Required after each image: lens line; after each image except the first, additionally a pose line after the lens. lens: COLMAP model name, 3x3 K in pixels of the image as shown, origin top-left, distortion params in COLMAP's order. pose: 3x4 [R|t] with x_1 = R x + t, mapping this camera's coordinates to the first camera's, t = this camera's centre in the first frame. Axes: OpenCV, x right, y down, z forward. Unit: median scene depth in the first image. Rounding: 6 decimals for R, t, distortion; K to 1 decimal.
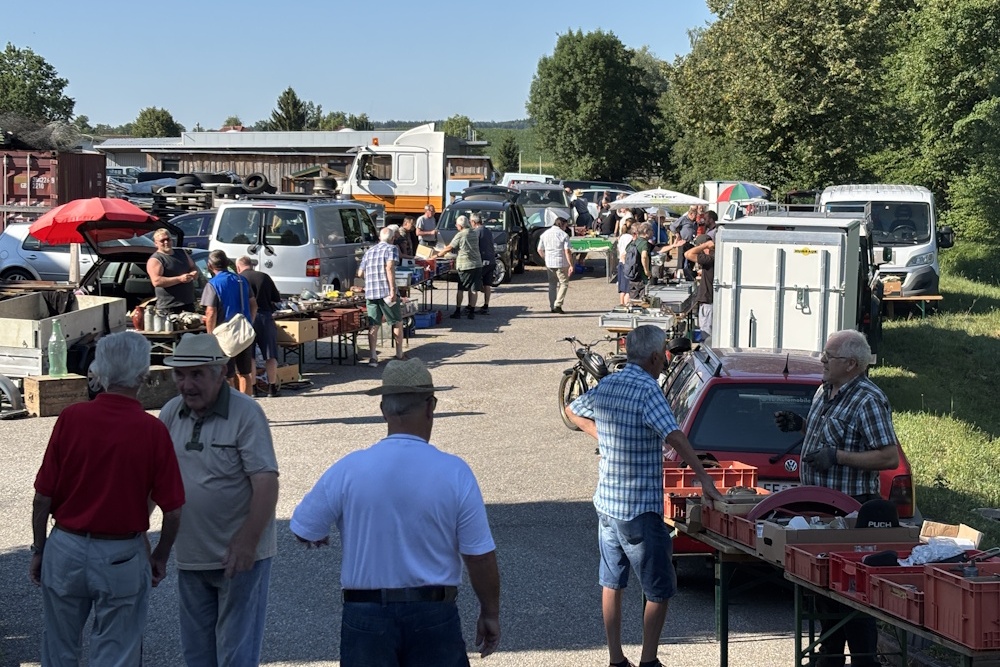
lens RADIAL K [[1896.5, 0, 500.0], [0, 1896.5, 333.5], [0, 0, 1]] dist [0.285752, -1.578463]
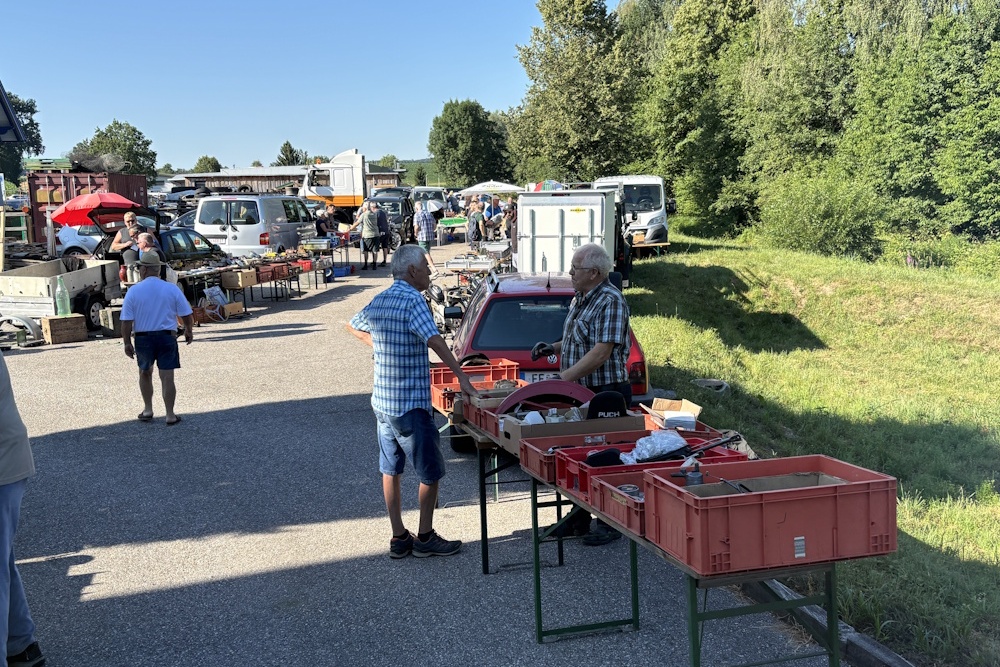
lens RADIAL K [[1066.2, 0, 497.9], [0, 1066.2, 414.3], [0, 0, 1]] dist [0.089695, -0.197684]
pose [[0.996953, -0.048431, 0.061140, 0.029035], [0.040647, 0.991612, 0.122695, 0.006944], [-0.066570, -0.119836, 0.990559, 0.120113]]
